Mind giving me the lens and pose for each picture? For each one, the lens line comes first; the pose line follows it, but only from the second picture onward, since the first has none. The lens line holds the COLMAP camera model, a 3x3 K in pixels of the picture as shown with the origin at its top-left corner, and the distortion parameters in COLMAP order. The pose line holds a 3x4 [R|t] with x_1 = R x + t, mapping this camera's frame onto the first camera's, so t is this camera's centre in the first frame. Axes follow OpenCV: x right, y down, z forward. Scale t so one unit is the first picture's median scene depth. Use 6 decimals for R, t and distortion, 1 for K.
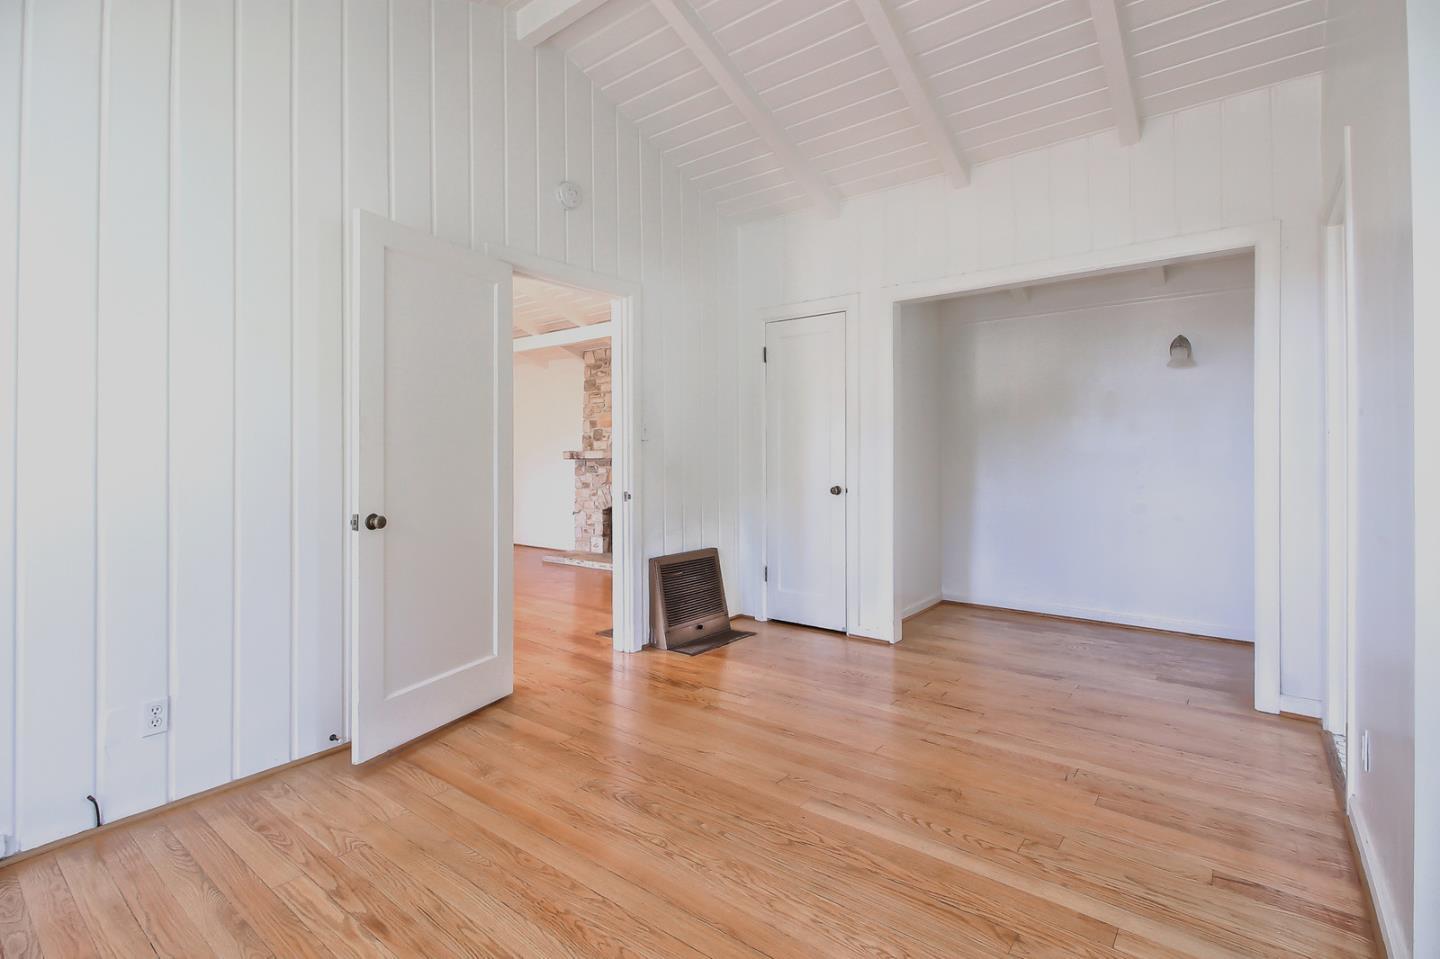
lens RADIAL K [[681.5, 0, 724.0], [0, 681.5, 466.5], [0, 0, 1]] dist [-0.000752, -0.000126]
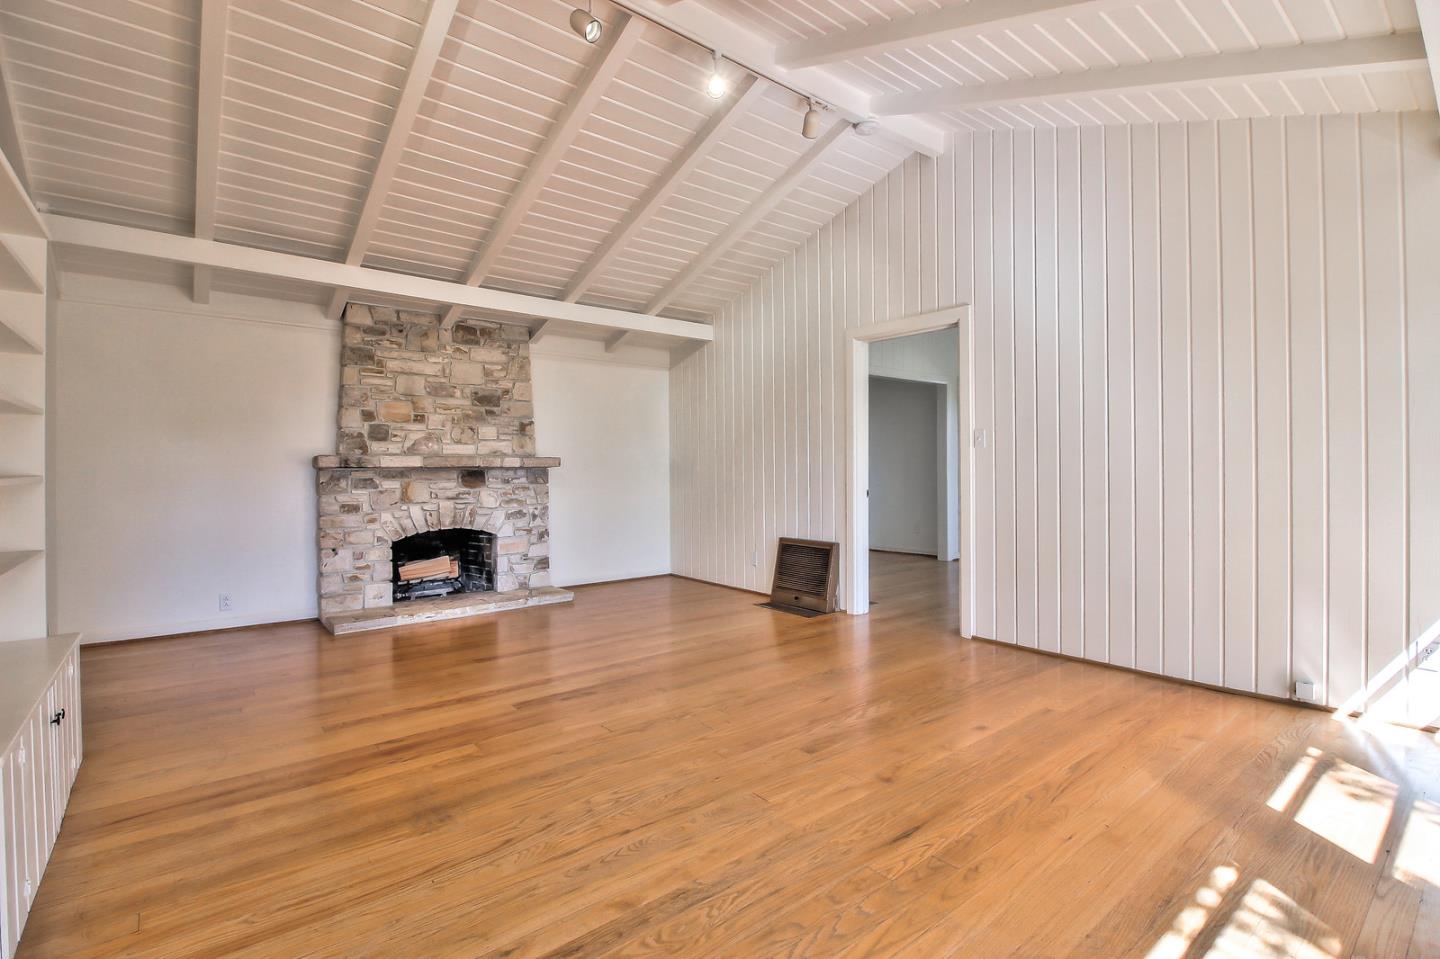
lens RADIAL K [[681.5, 0, 724.0], [0, 681.5, 466.5], [0, 0, 1]] dist [-0.000752, -0.000126]
pose [[0.215832, 0.003285, 0.976425, -0.764420], [0.021322, 0.999740, -0.008076, 0.000369], [-0.976198, 0.022563, 0.215706, 0.514738]]
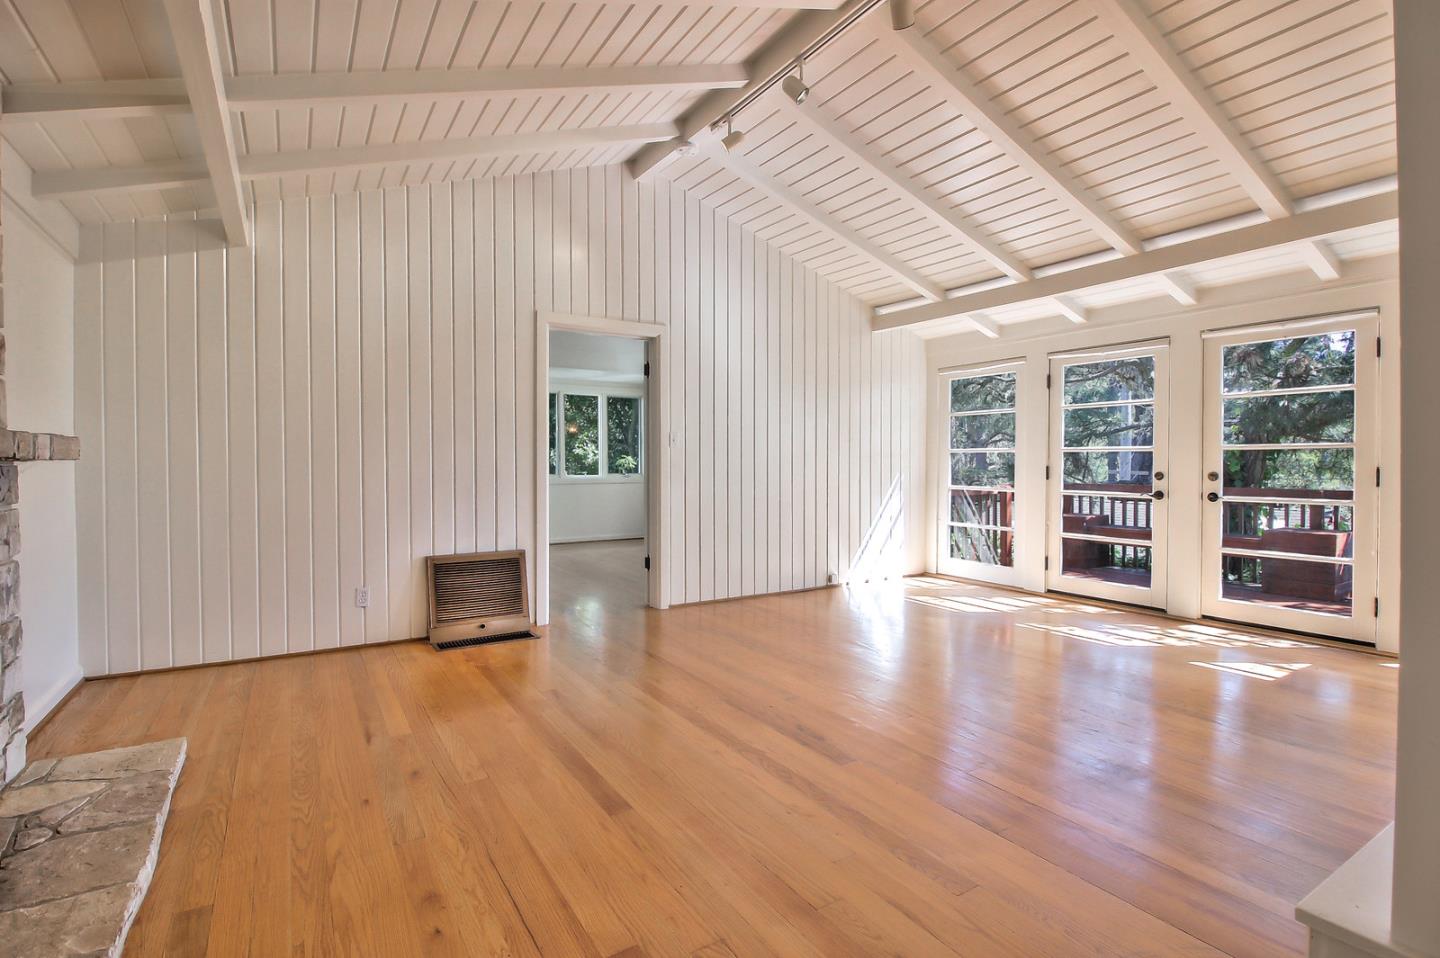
lens RADIAL K [[681.5, 0, 724.0], [0, 681.5, 466.0], [0, 0, 1]] dist [-0.000752, -0.000126]
pose [[-0.940611, 0.000979, 0.339486, -0.443088], [0.007729, 0.999798, 0.018531, -0.009958], [-0.339399, 0.020054, -0.940429, 1.058359]]
